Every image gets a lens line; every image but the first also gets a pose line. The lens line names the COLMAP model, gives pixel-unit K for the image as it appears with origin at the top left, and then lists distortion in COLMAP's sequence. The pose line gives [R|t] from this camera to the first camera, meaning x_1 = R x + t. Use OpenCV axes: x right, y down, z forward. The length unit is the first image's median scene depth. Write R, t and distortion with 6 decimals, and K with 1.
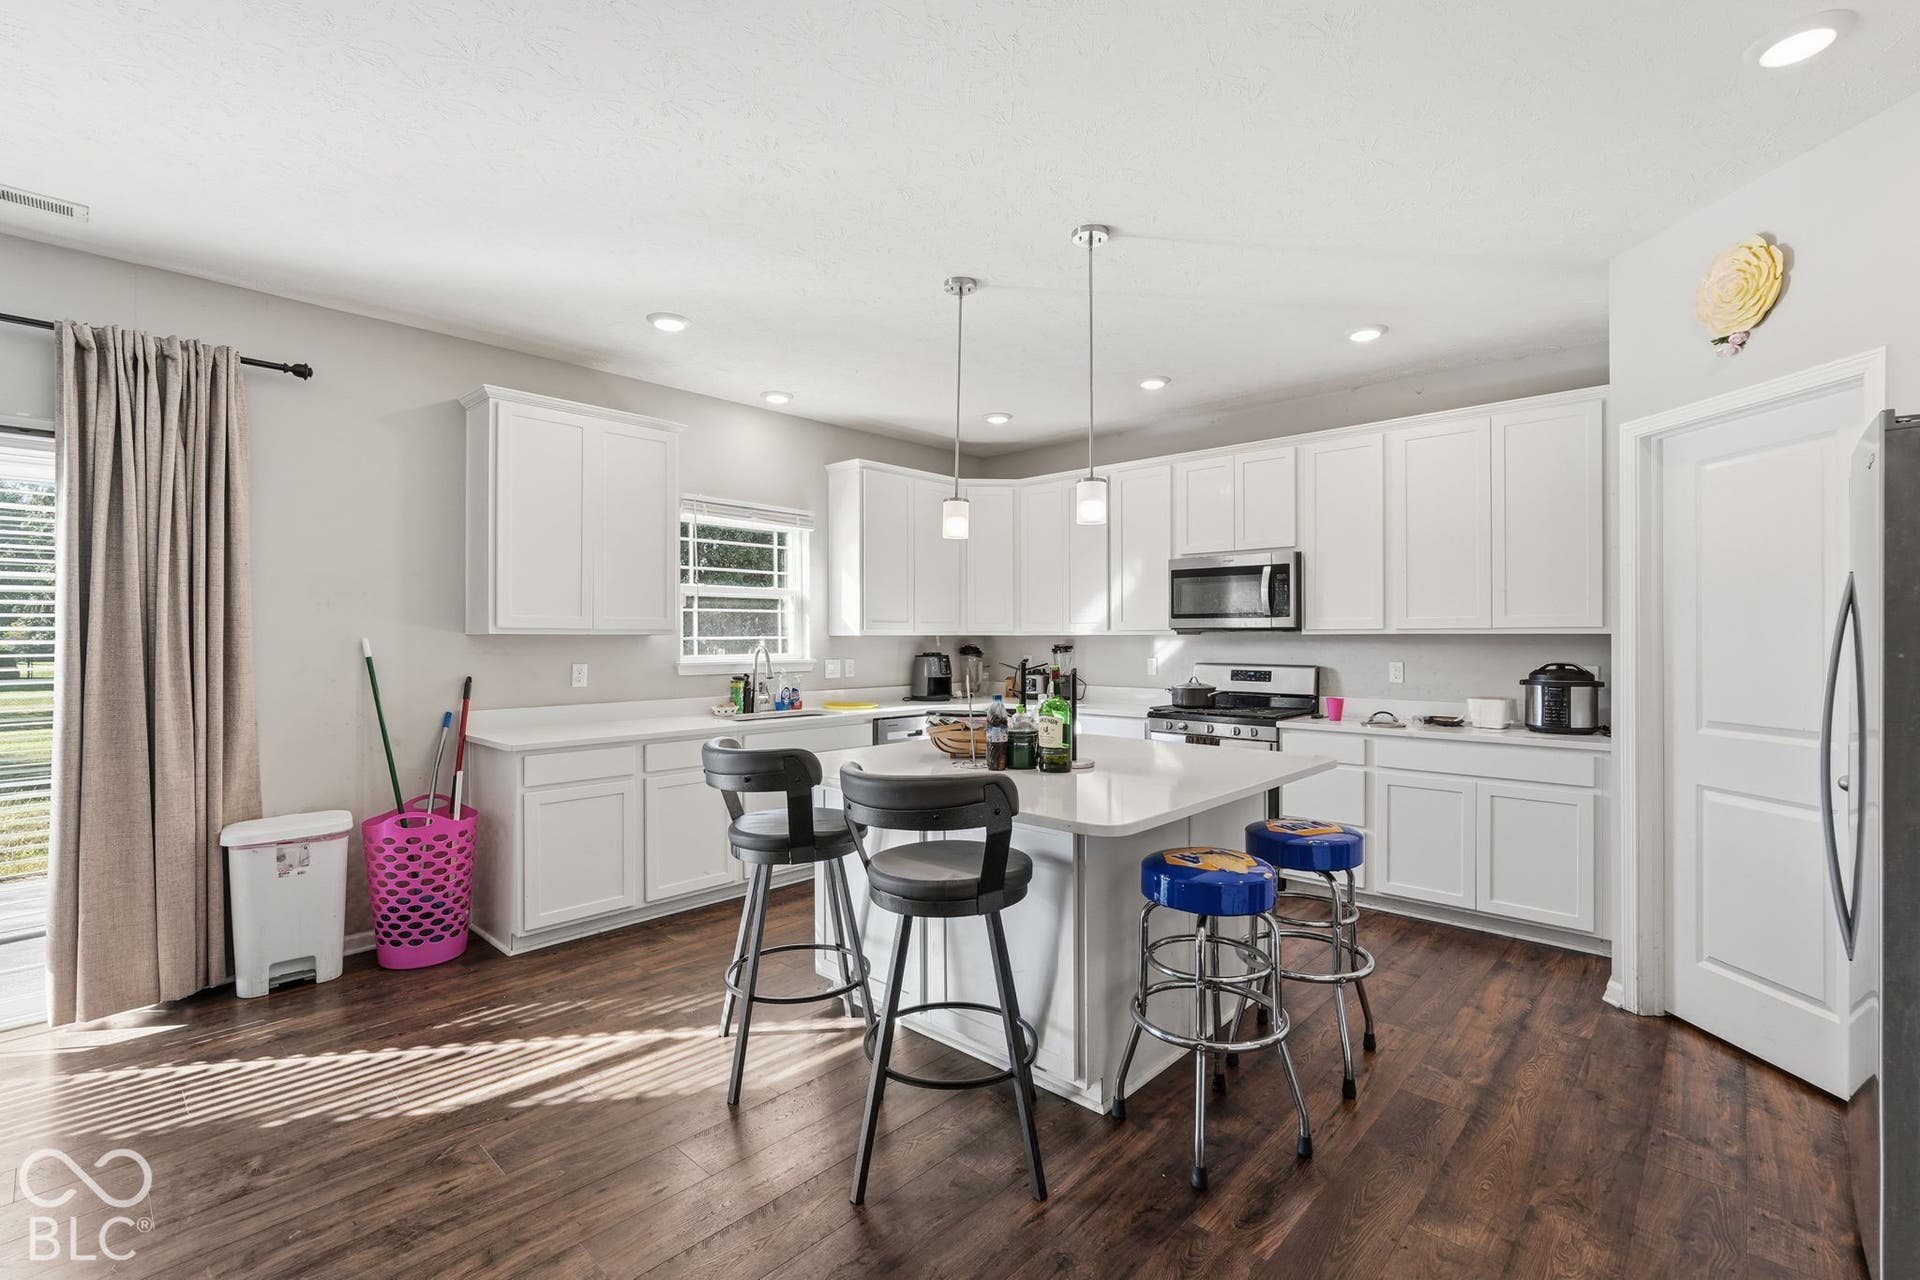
lens RADIAL K [[850.0, 0, 960.0], [0, 850.0, 640.0], [0, 0, 1]] dist [-0.002027, -0.000110]
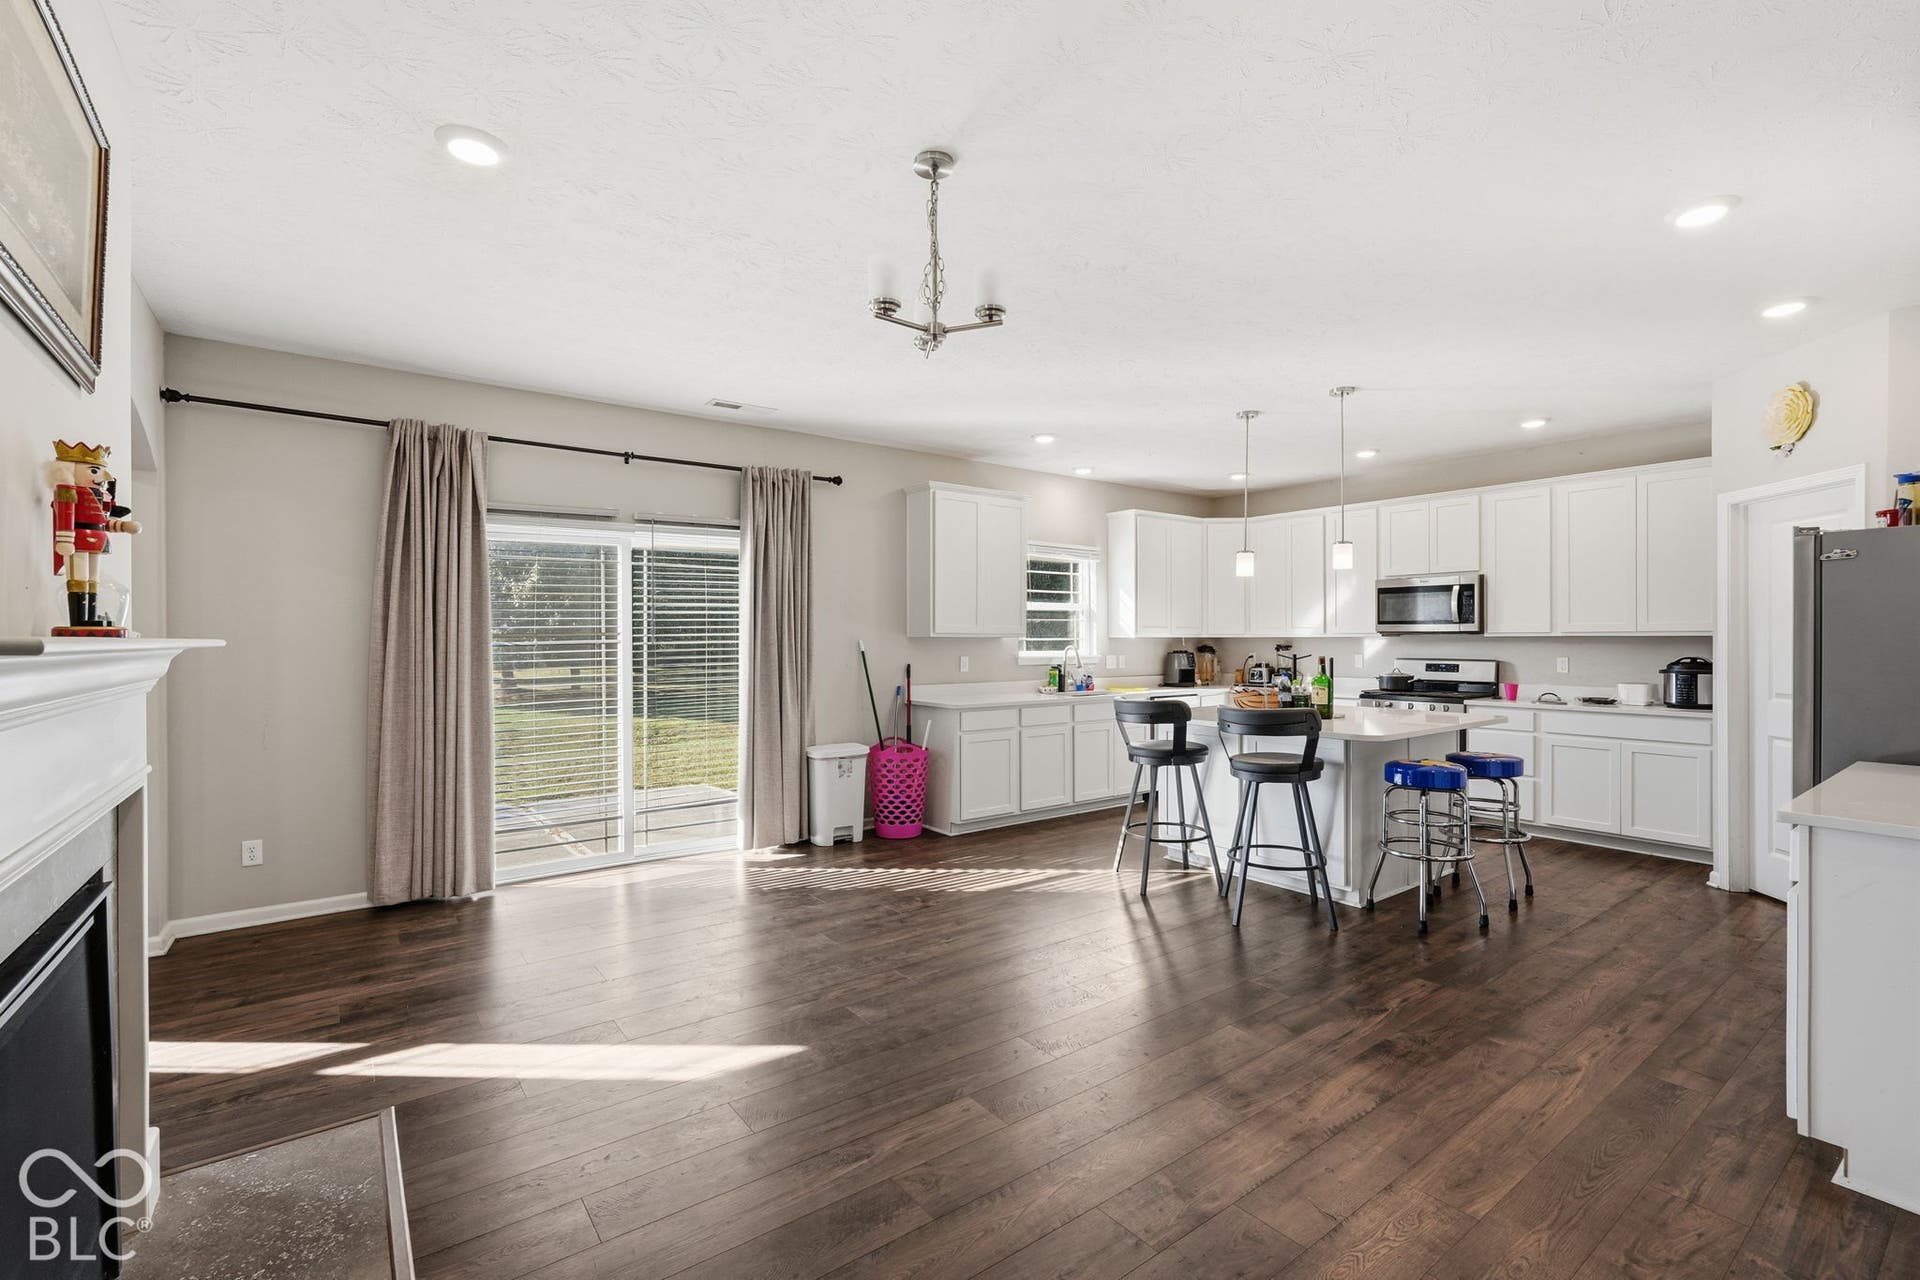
lens RADIAL K [[846.5, 0, 966.3], [0, 846.5, 644.1], [0, 0, 1]] dist [0.001479, 0.000431]
pose [[0.985666, 0.000105, -0.168706, -0.204229], [0.000364, 0.999996, 0.002748, 0.002025], [0.168706, -0.002770, 0.985663, -0.522396]]
